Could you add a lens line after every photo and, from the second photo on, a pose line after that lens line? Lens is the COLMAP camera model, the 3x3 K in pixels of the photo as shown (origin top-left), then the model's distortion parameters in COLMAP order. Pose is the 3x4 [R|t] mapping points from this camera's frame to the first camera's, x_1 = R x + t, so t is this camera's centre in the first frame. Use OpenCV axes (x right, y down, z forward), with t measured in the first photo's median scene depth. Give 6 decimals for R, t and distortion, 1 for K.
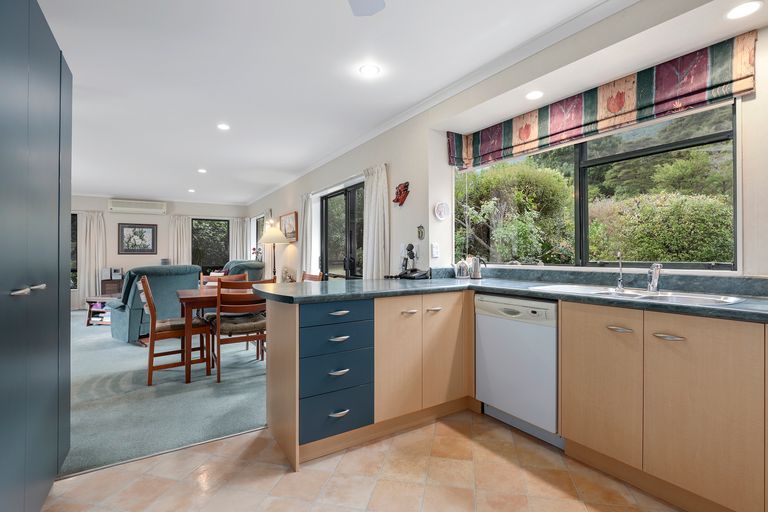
lens RADIAL K [[355.8, 0, 372.4], [0, 355.8, 246.1], [0, 0, 1]] dist [-0.031355, 0.000692]
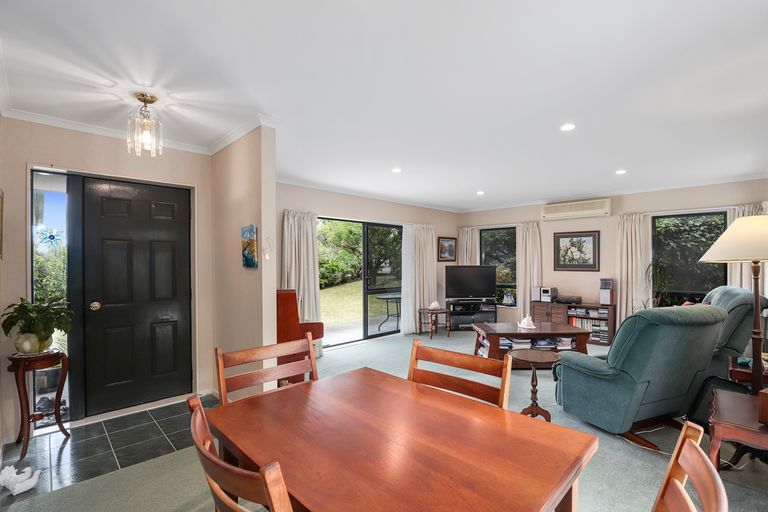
lens RADIAL K [[355.8, 0, 389.3], [0, 355.8, 268.8], [0, 0, 1]] dist [-0.031355, 0.000692]
pose [[0.245125, 0.018060, -0.969323, -0.011862], [0.021934, 0.999467, 0.024169, -0.009573], [0.969243, -0.027186, 0.244599, 0.412134]]
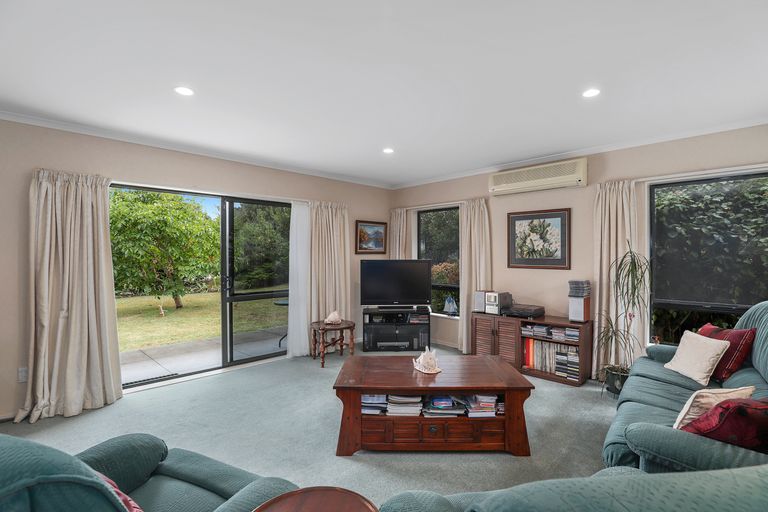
lens RADIAL K [[355.8, 0, 387.6], [0, 355.8, 261.3], [0, 0, 1]] dist [-0.031355, 0.000692]
pose [[0.242261, 0.017223, -0.970058, -0.207097], [0.018564, 0.999577, 0.022383, -0.003539], [0.970033, -0.023431, 0.241839, 0.658649]]
